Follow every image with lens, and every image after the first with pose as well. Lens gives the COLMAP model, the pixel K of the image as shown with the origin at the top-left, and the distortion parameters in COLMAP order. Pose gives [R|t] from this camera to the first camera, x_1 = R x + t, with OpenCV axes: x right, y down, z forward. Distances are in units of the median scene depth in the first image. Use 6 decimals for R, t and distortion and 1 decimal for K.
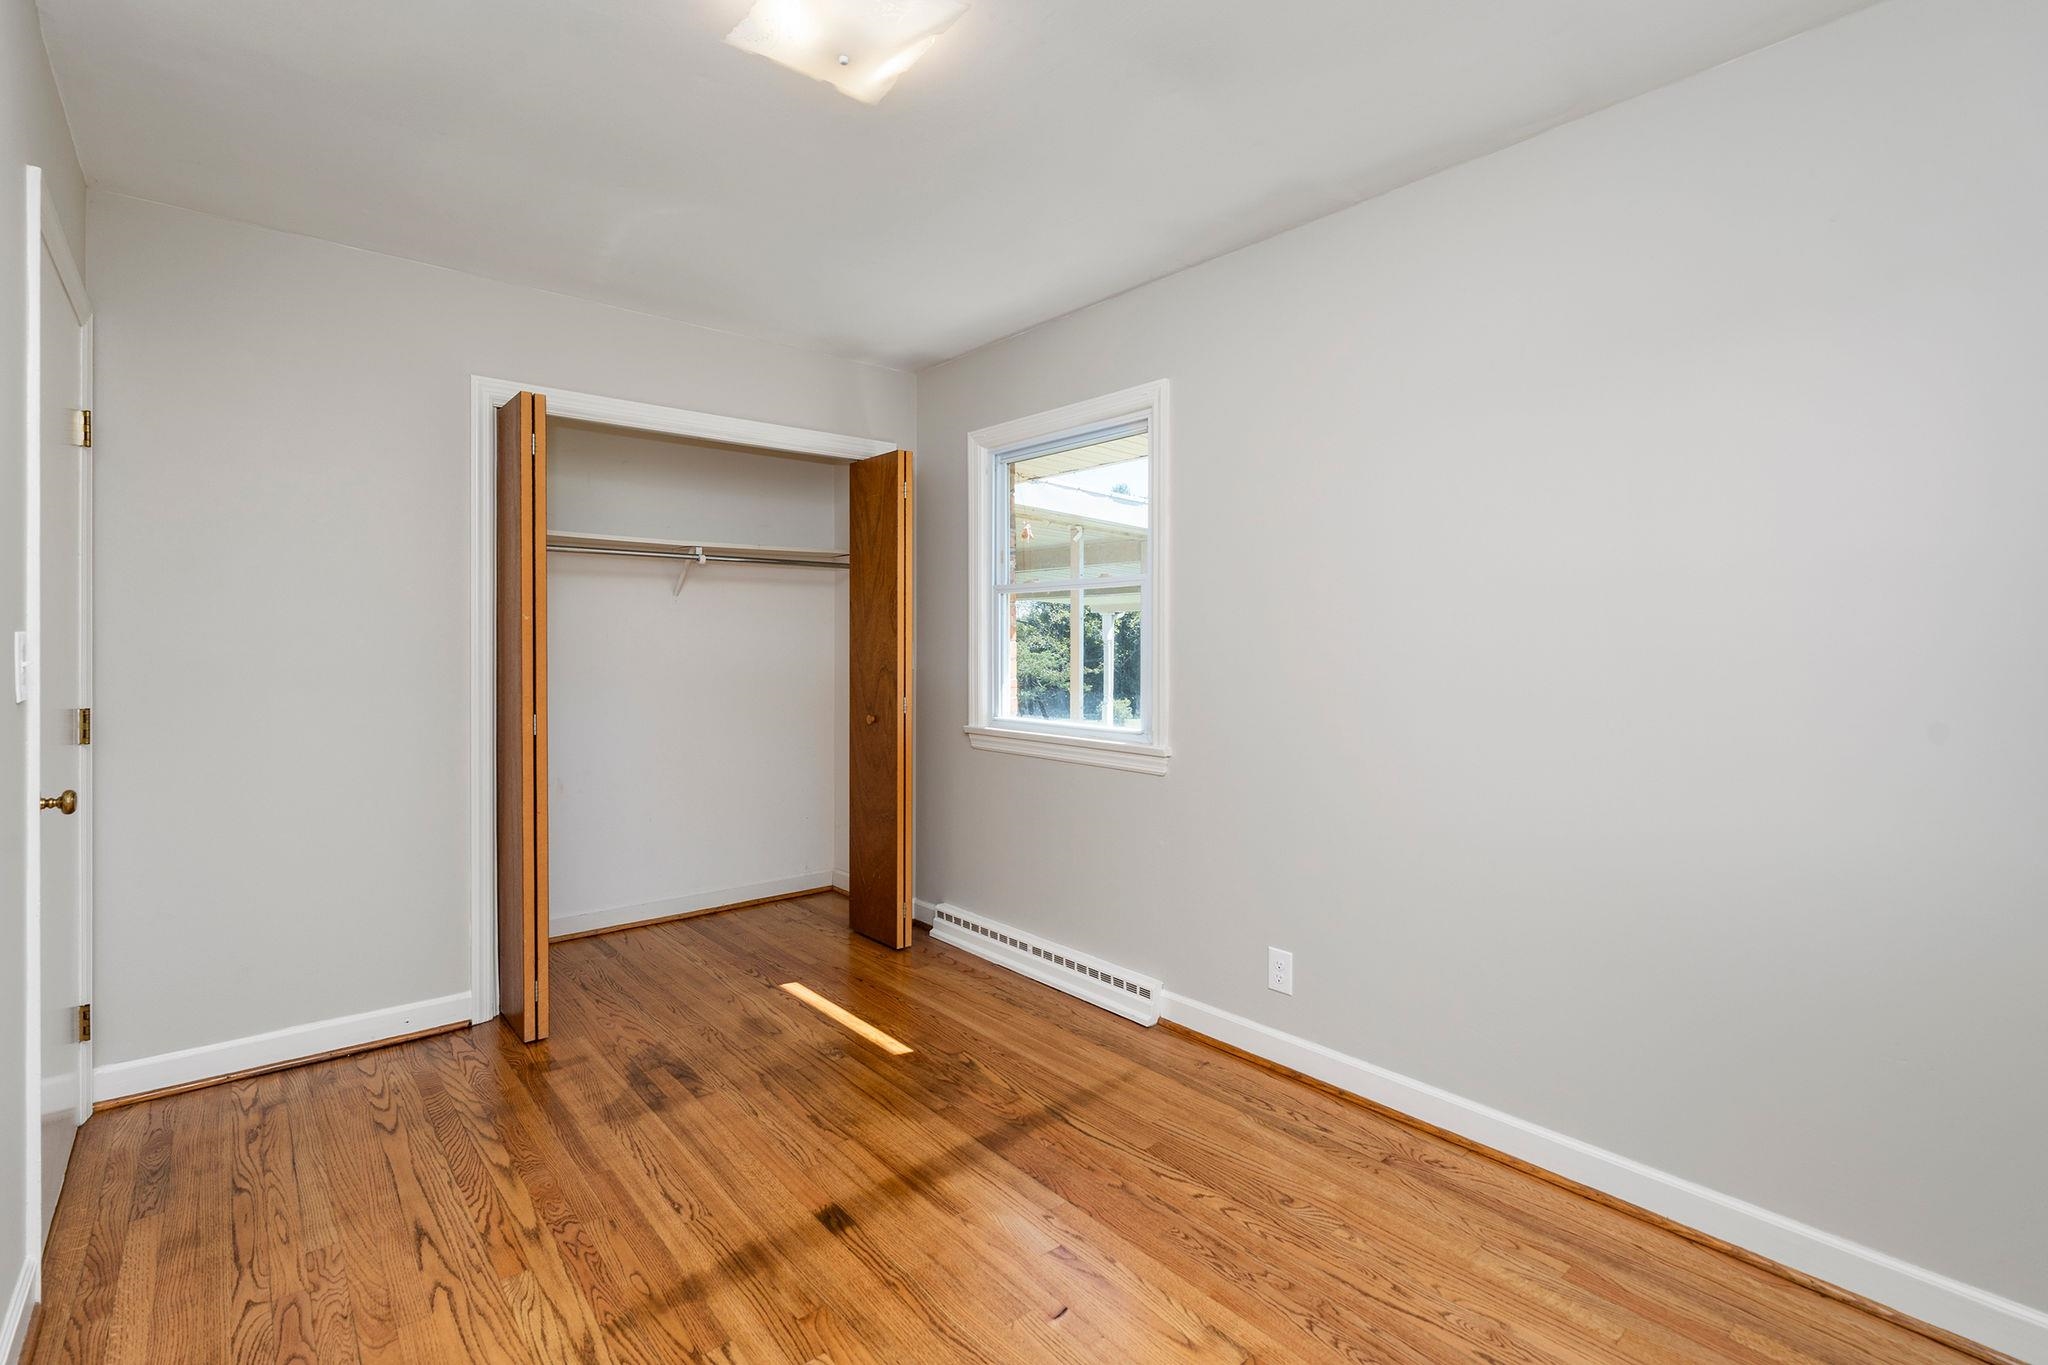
lens RADIAL K [[951.2, 0, 1006.8], [0, 951.2, 643.8], [0, 0, 1]] dist [-0.003804, 0.000694]
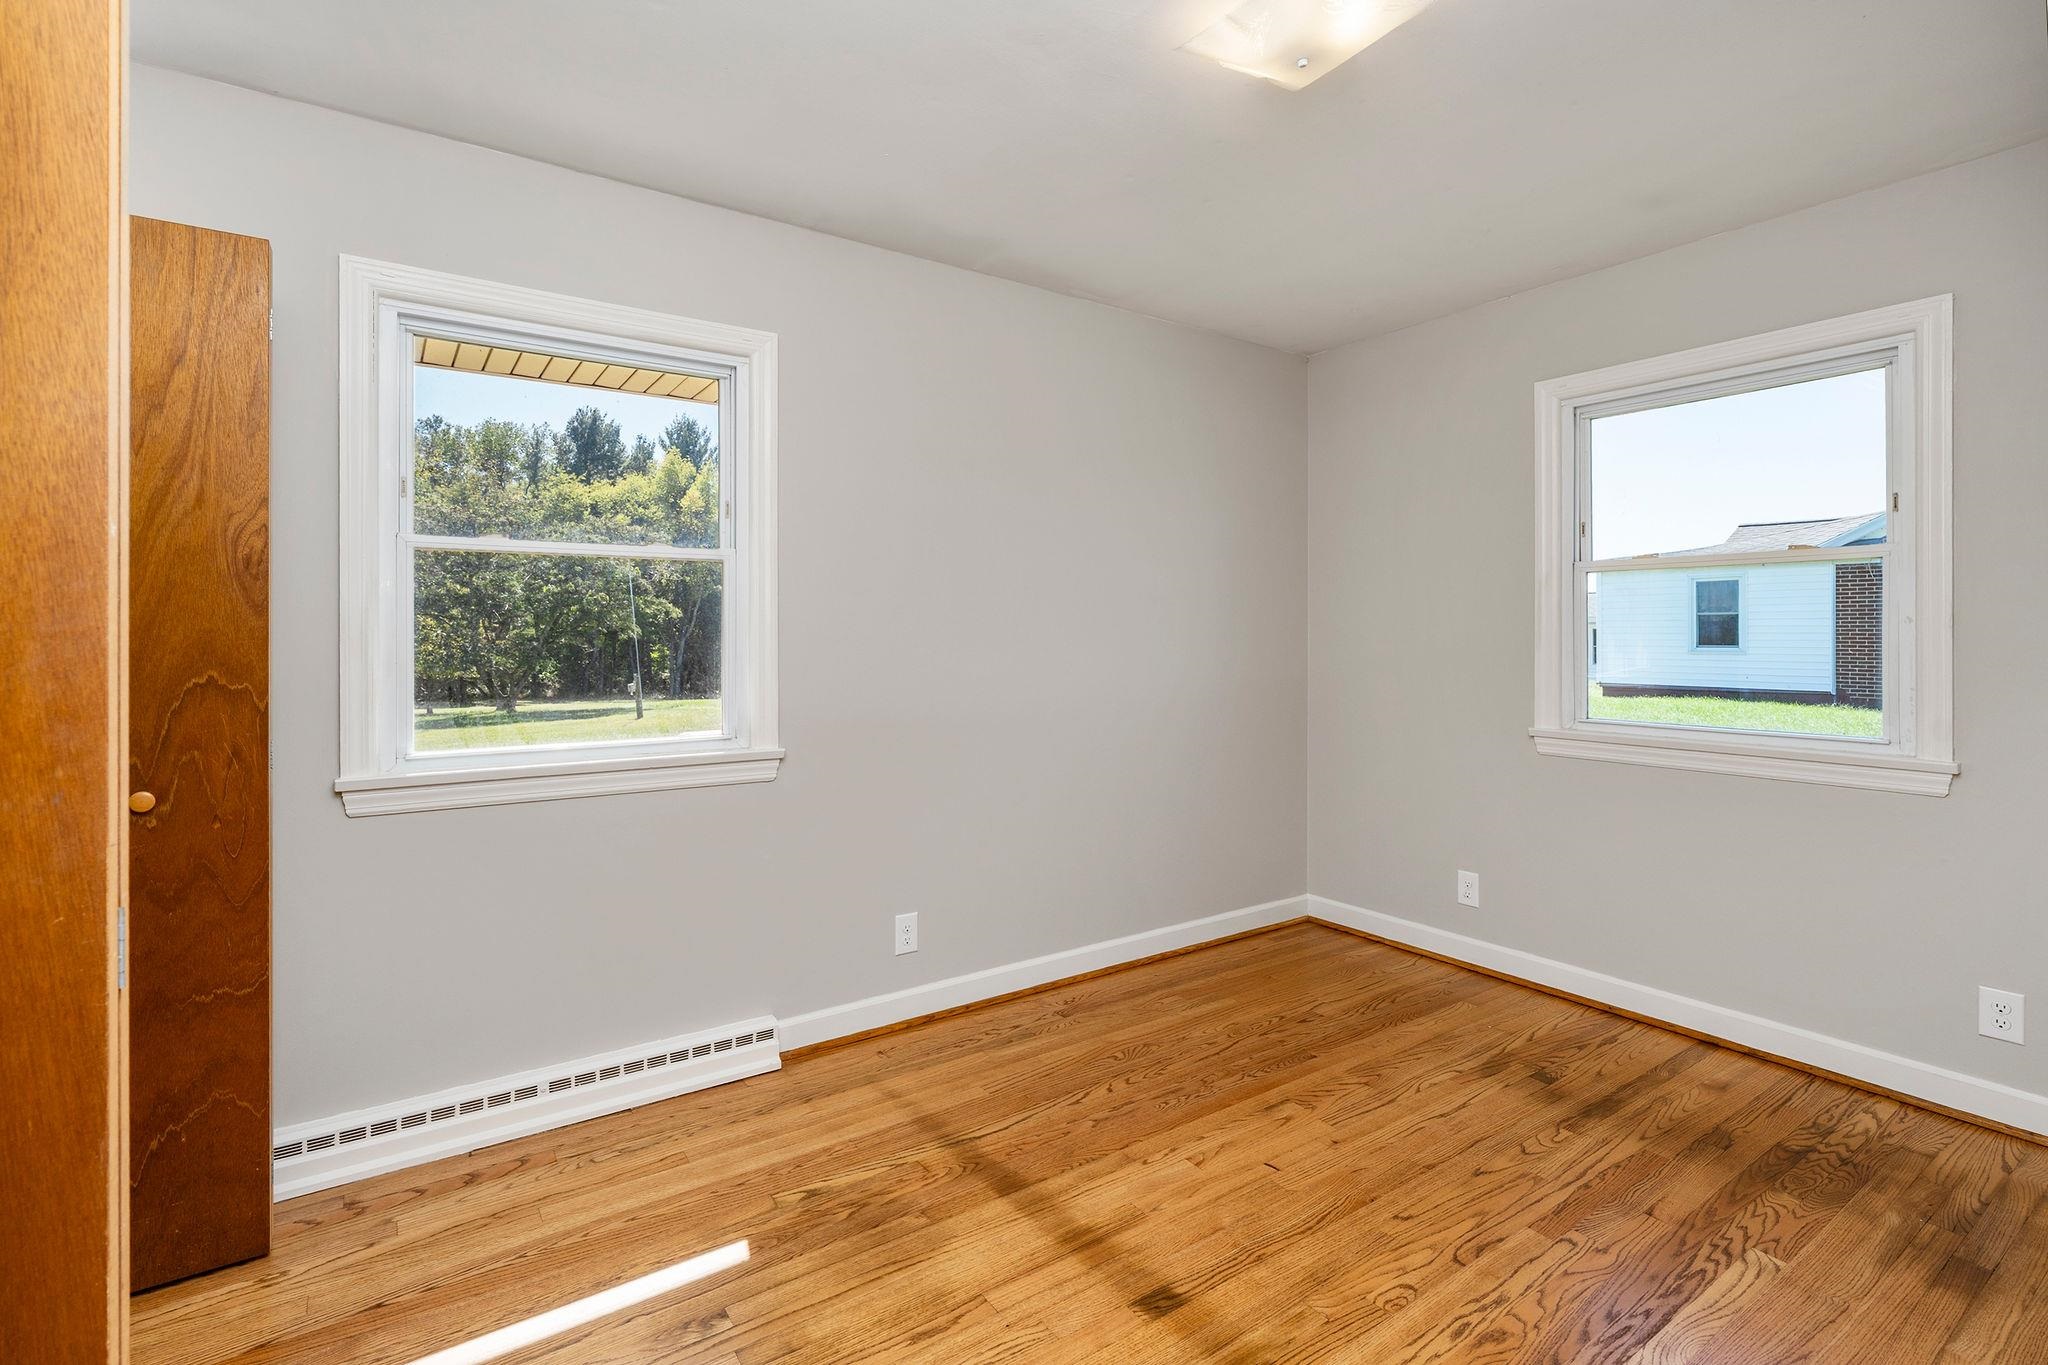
lens RADIAL K [[951.2, 0, 1006.8], [0, 951.2, 643.8], [0, 0, 1]] dist [-0.003804, 0.000694]
pose [[0.085076, -0.012166, 0.996300, -0.835494], [-0.002650, 0.999919, 0.012437, 0.000875], [-0.996371, -0.003698, 0.085037, 0.857980]]
